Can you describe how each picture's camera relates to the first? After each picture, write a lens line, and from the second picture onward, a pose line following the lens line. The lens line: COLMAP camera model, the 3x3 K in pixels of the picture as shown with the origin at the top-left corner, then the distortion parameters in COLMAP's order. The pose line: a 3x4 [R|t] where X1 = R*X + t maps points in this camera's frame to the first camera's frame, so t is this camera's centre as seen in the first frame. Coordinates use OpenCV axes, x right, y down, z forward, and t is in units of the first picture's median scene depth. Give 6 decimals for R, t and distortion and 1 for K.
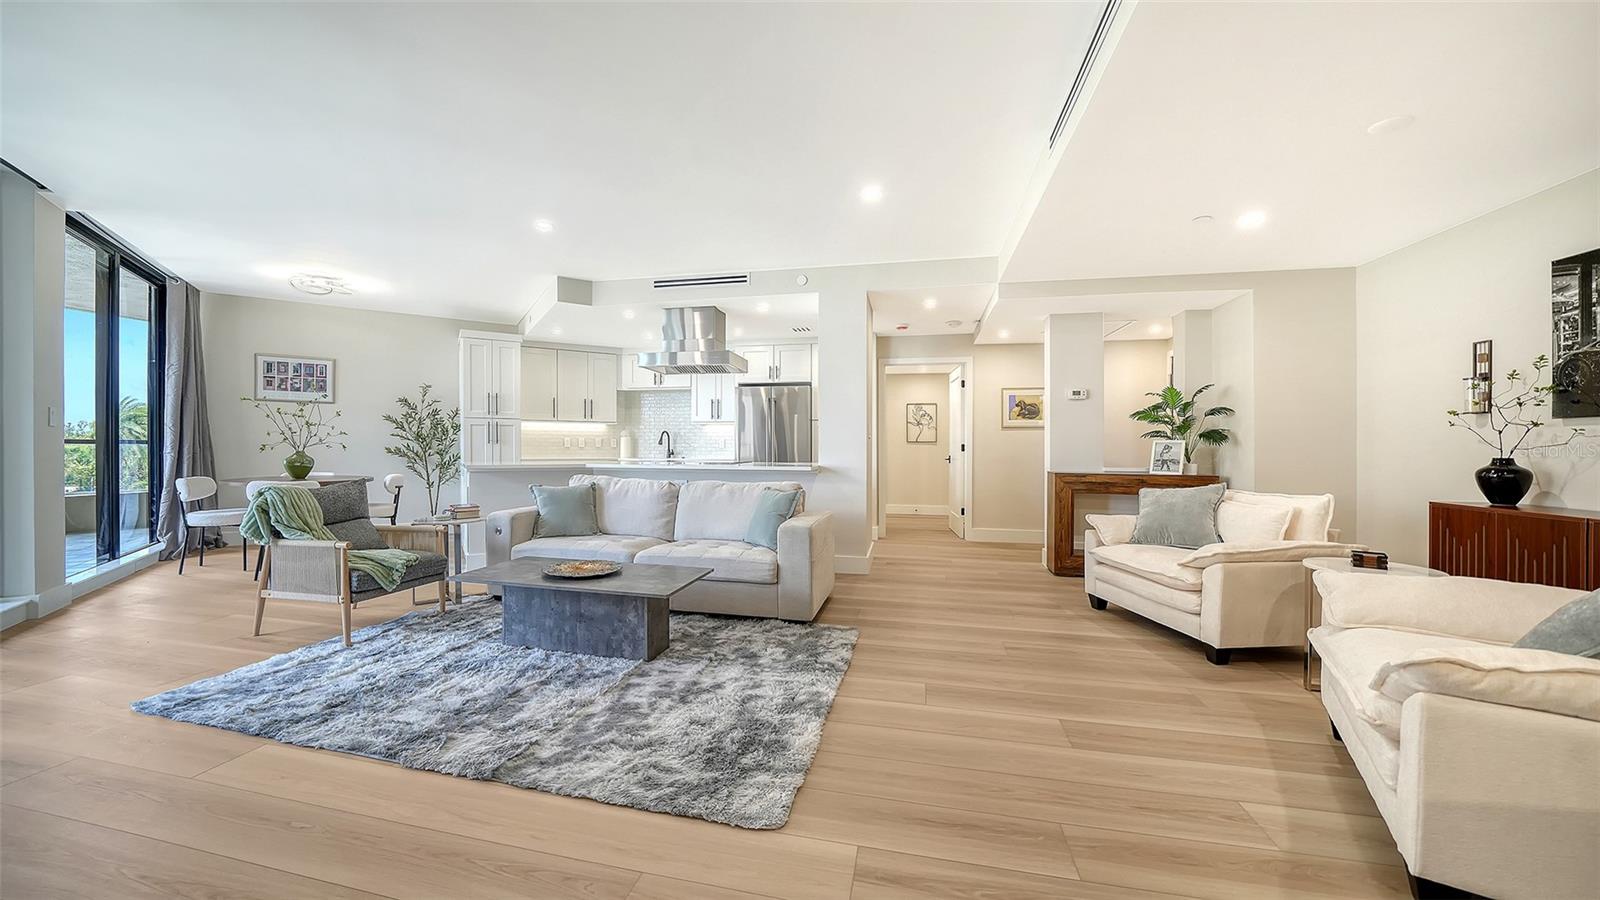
lens RADIAL K [[582.3, 0, 784.7], [0, 582.3, 440.1], [0, 0, 1]] dist [-0.005724, 0.001080]
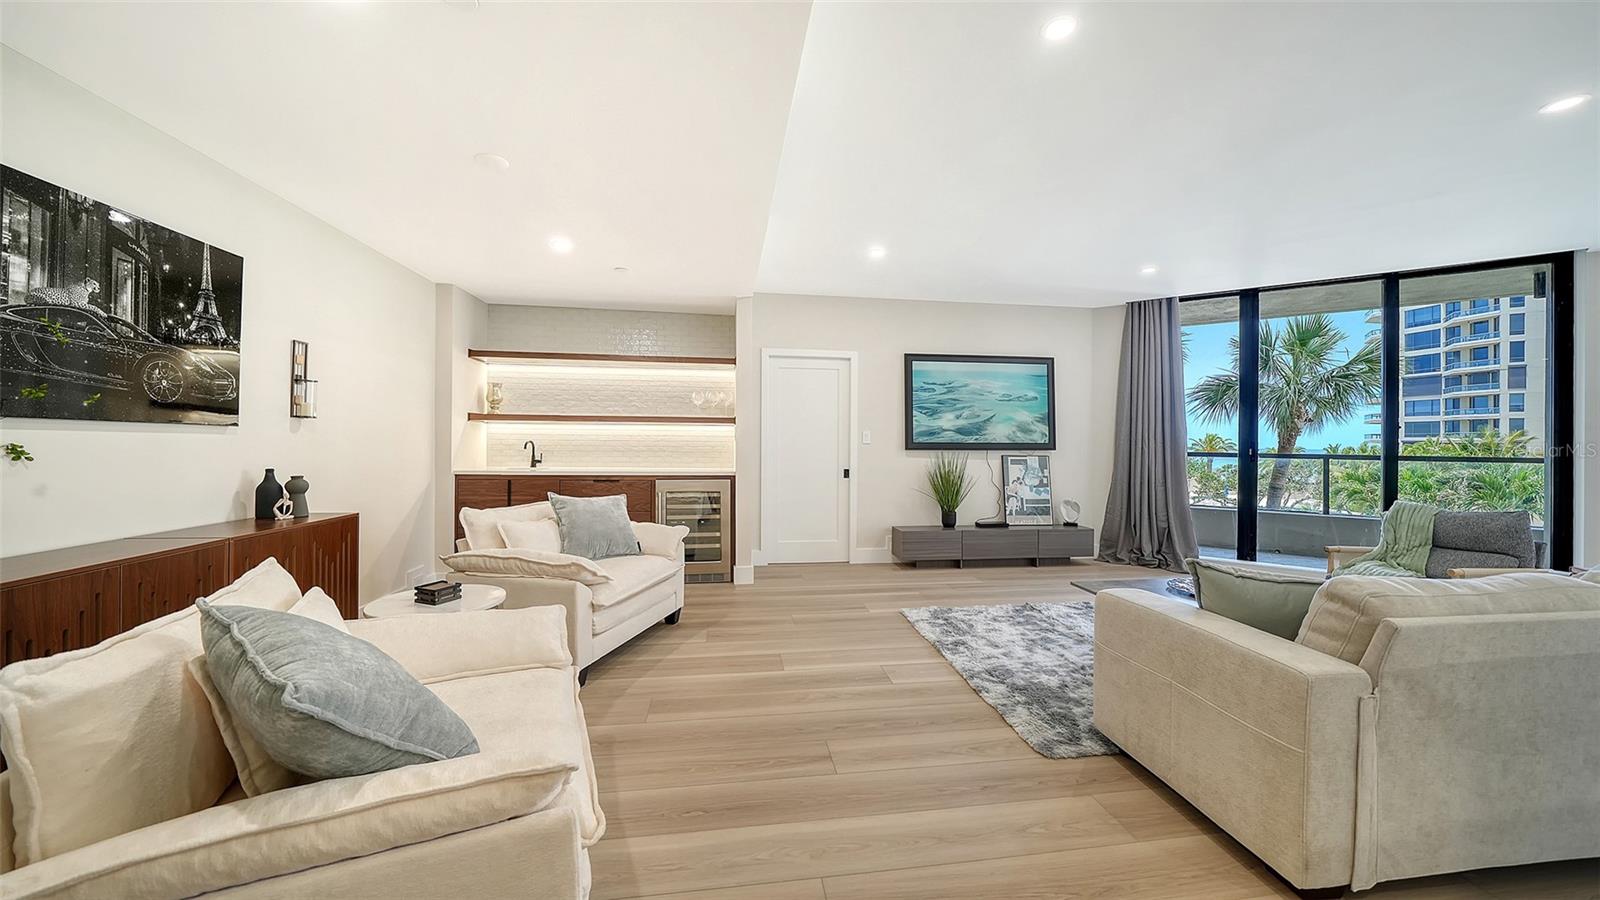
lens RADIAL K [[556.7, 0, 798.4], [0, 556.7, 438.4], [0, 0, 1]] dist [-0.014959, 0.001236]
pose [[-0.931474, -0.020849, -0.363210, 0.398559], [-0.015833, 0.999734, -0.016784, -0.007317], [0.363463, -0.009883, -0.931556, 0.959031]]
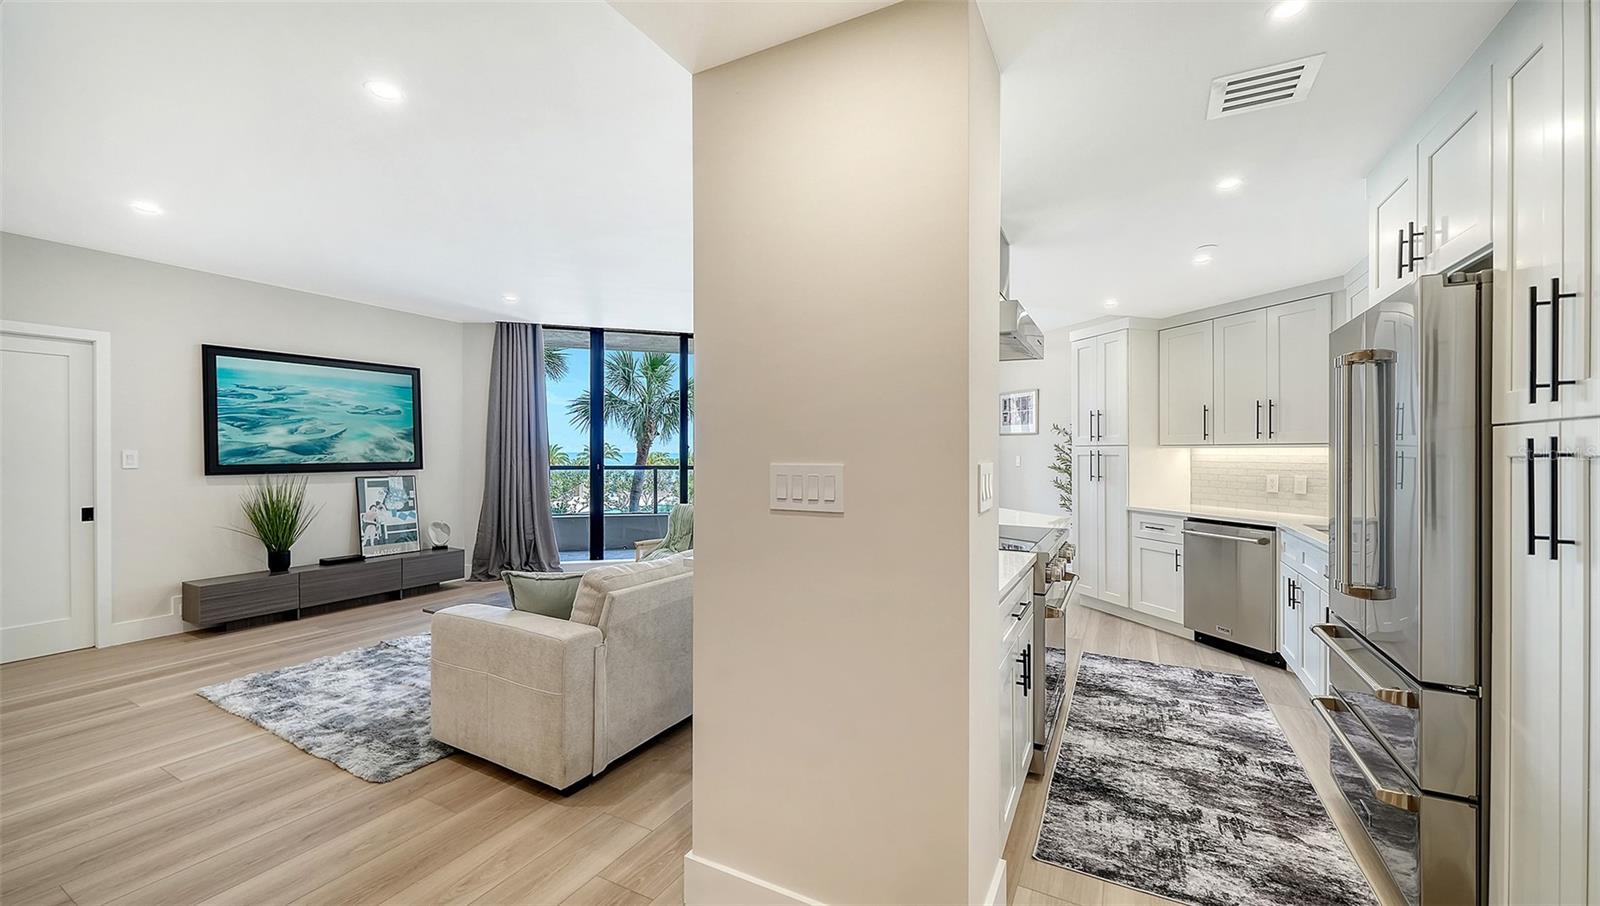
lens RADIAL K [[630.1, 0, 793.7], [0, 630.1, 454.8], [0, 0, 1]] dist [-0.005568, -0.001966]
pose [[-0.260441, -0.004187, -0.965481, 0.456059], [0.001198, 0.999988, -0.004660, -0.030215], [0.965489, -0.002370, -0.260433, 1.071249]]
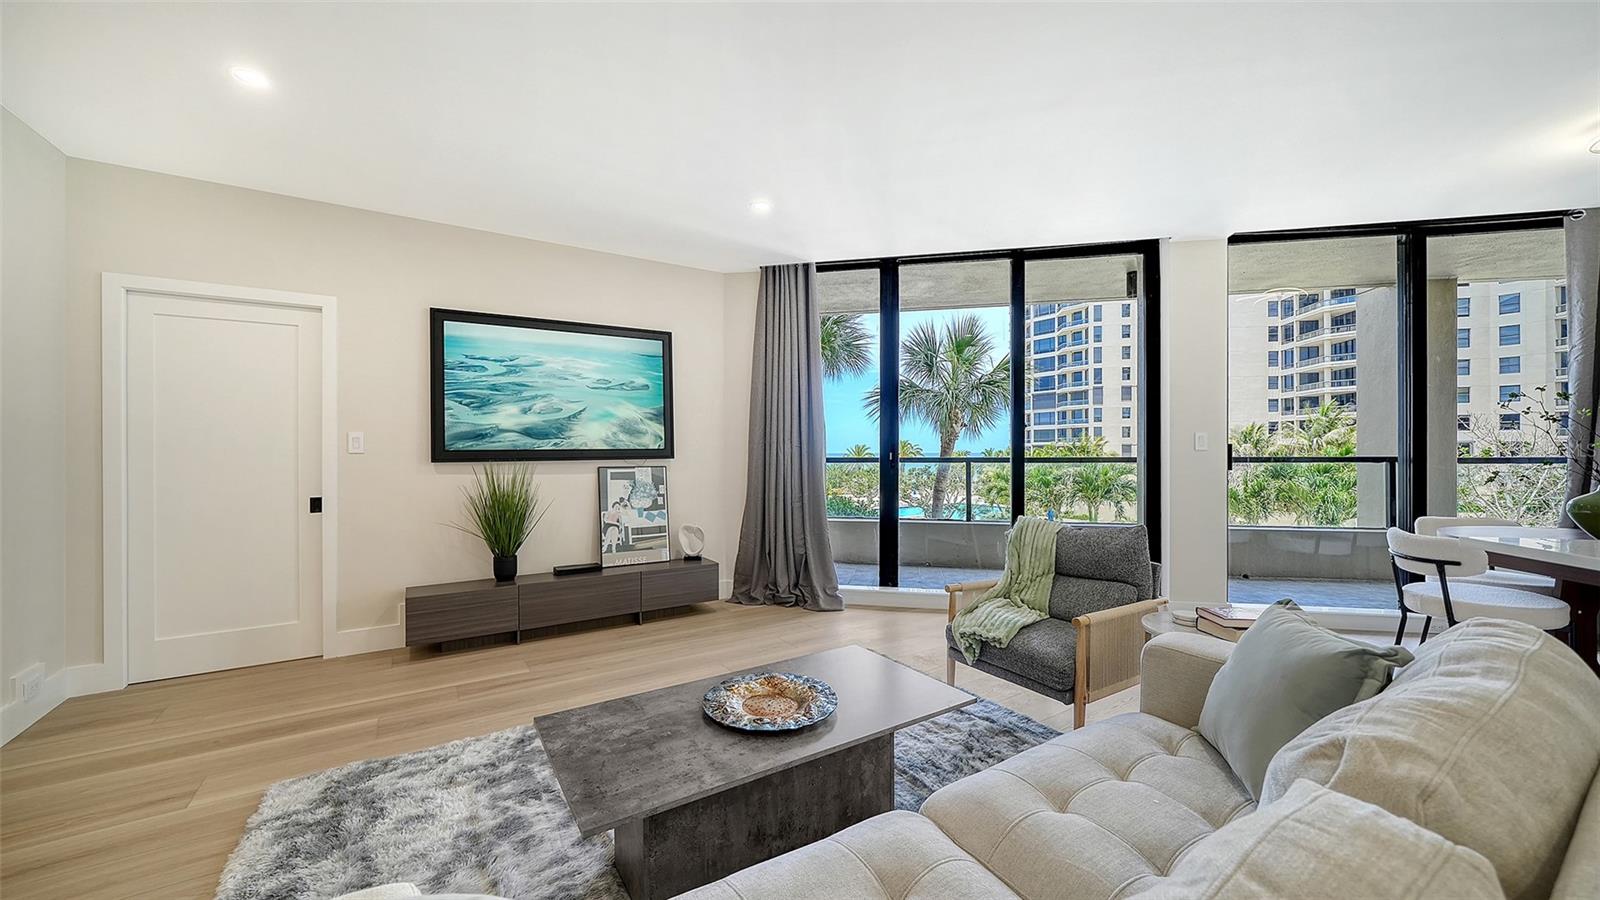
lens RADIAL K [[582.3, 0, 768.1], [0, 582.3, 451.2], [0, 0, 1]] dist [-0.005724, 0.001080]
pose [[-0.711454, -0.006623, -0.702701, 0.033471], [0.004577, 0.999891, -0.014058, -0.008255], [0.702718, -0.013217, -0.711346, 0.823786]]
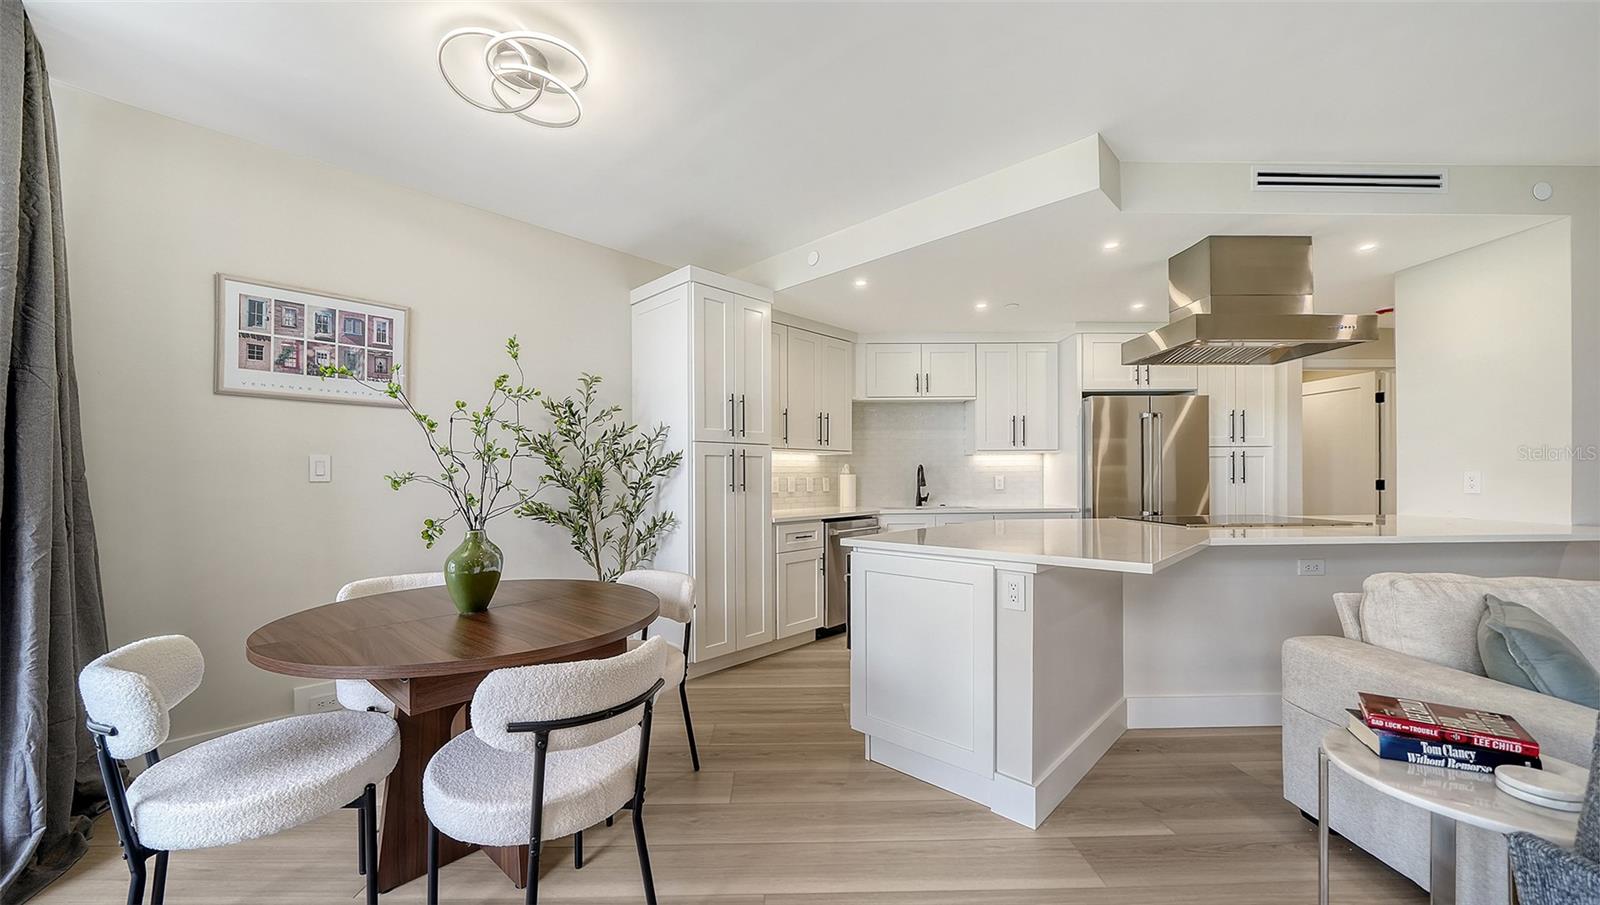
lens RADIAL K [[585.8, 0, 790.8], [0, 585.8, 473.0], [0, 0, 1]] dist [-0.003037, -0.000479]
pose [[0.966092, -0.010012, 0.258006, -0.756731], [0.010055, 0.999949, 0.001152, -0.013953], [-0.258004, 0.001482, 0.966143, 0.612901]]
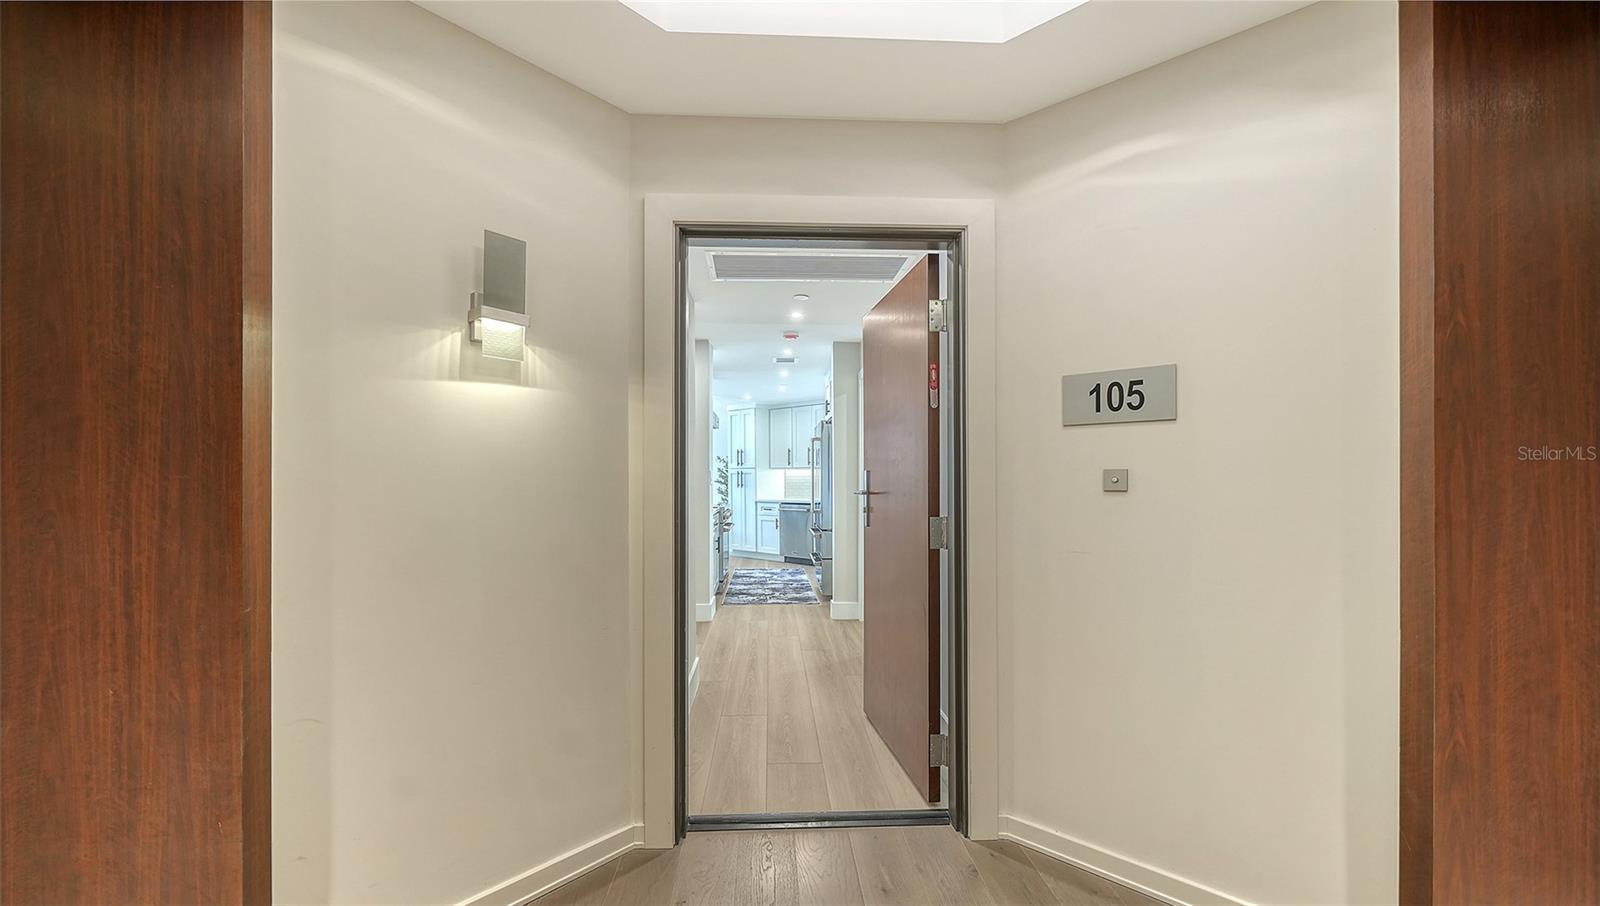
lens RADIAL K [[630.1, 0, 802.5], [0, 630.1, 464.6], [0, 0, 1]] dist [-0.005568, -0.001966]
pose [[0.280200, -0.033037, -0.959373, 1.213605], [0.012095, 0.999450, -0.030885, -0.000237], [0.959865, -0.002950, 0.280446, 0.927053]]
